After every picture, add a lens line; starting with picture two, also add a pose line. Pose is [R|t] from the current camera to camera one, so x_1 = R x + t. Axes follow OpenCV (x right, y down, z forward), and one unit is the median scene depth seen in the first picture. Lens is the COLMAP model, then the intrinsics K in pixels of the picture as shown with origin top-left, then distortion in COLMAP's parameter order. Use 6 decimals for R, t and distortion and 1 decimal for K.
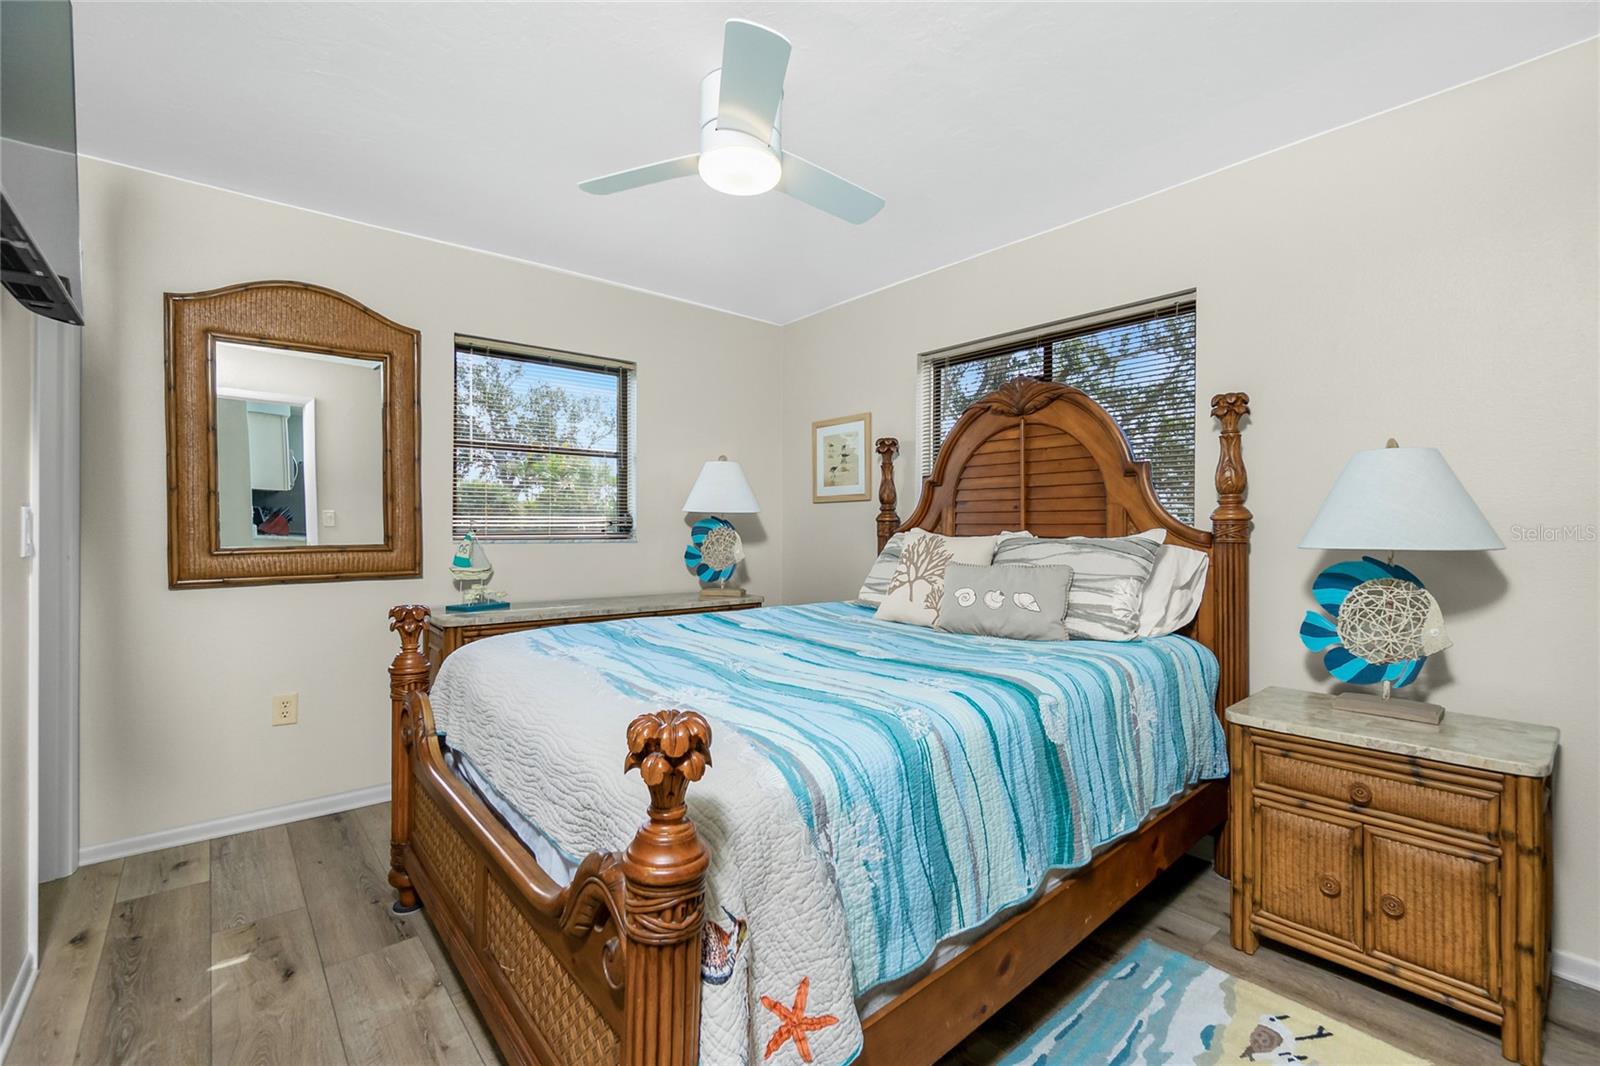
lens RADIAL K [[679.6, 0, 791.1], [0, 679.6, 519.8], [0, 0, 1]] dist [0.000006, -0.000063]
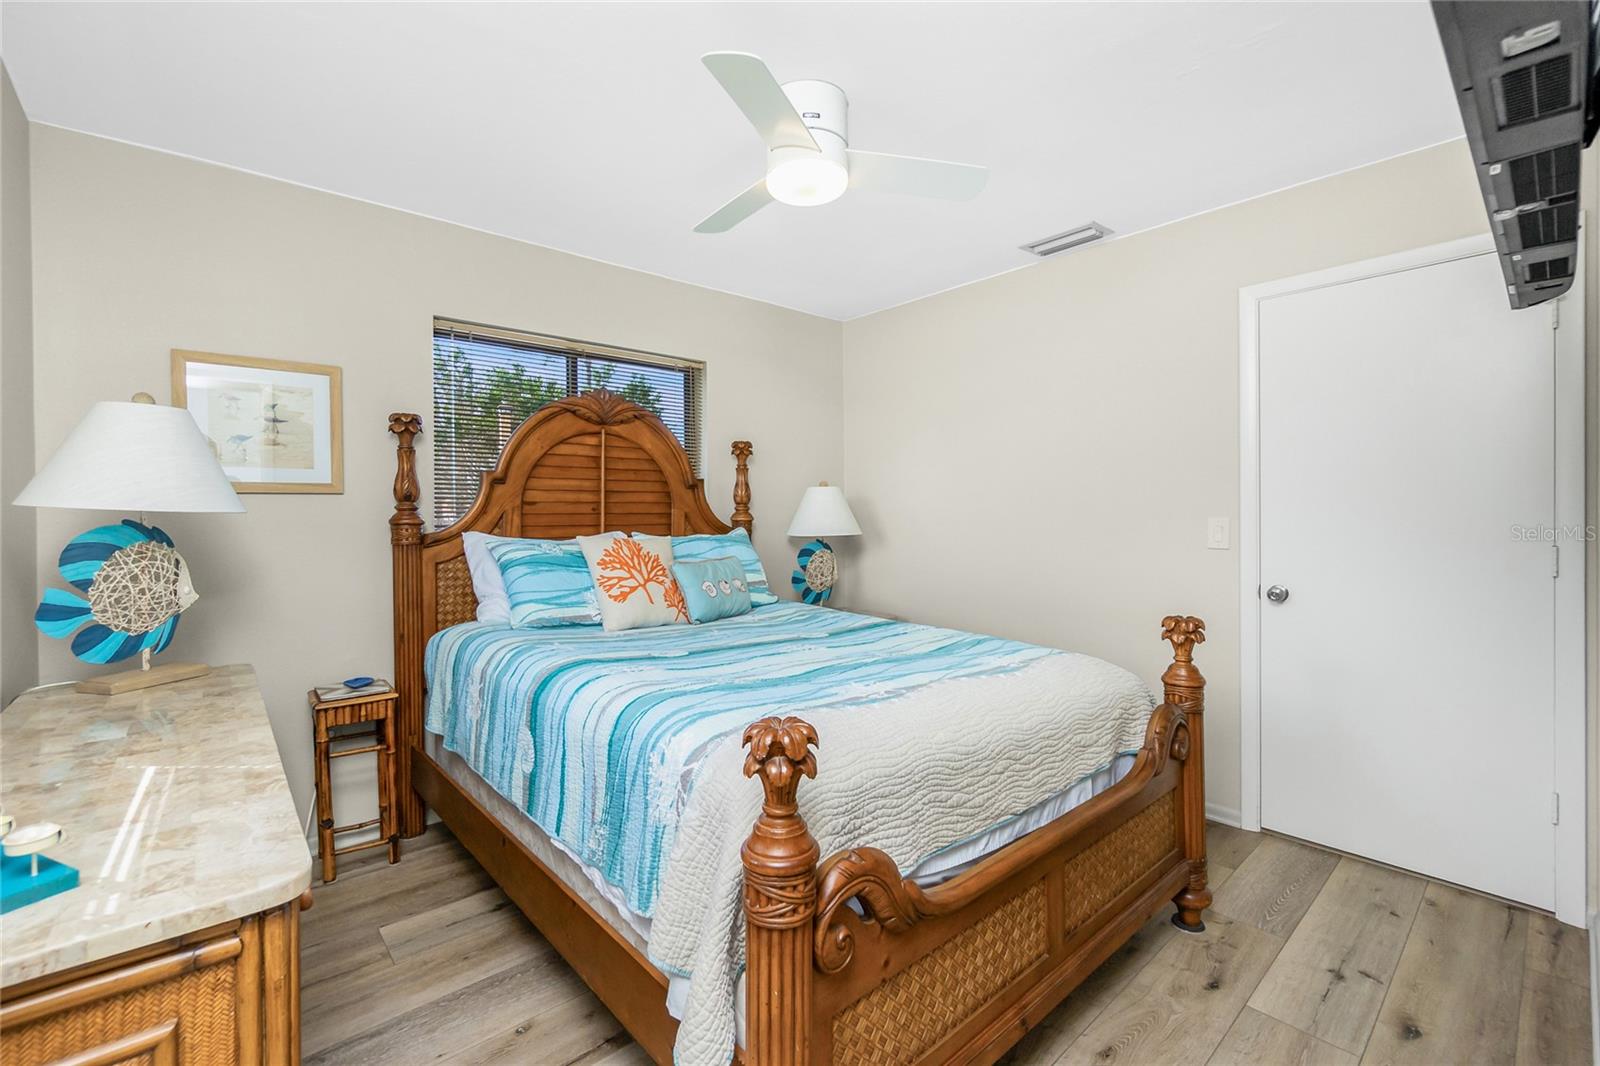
lens RADIAL K [[679.6, 0, 791.1], [0, 679.6, 519.8], [0, 0, 1]] dist [0.000006, -0.000063]
pose [[-0.008144, -0.010450, 0.999912, -0.765462], [-0.005201, 0.999932, 0.010408, -0.015732], [-0.999953, -0.005116, -0.008198, 0.725504]]
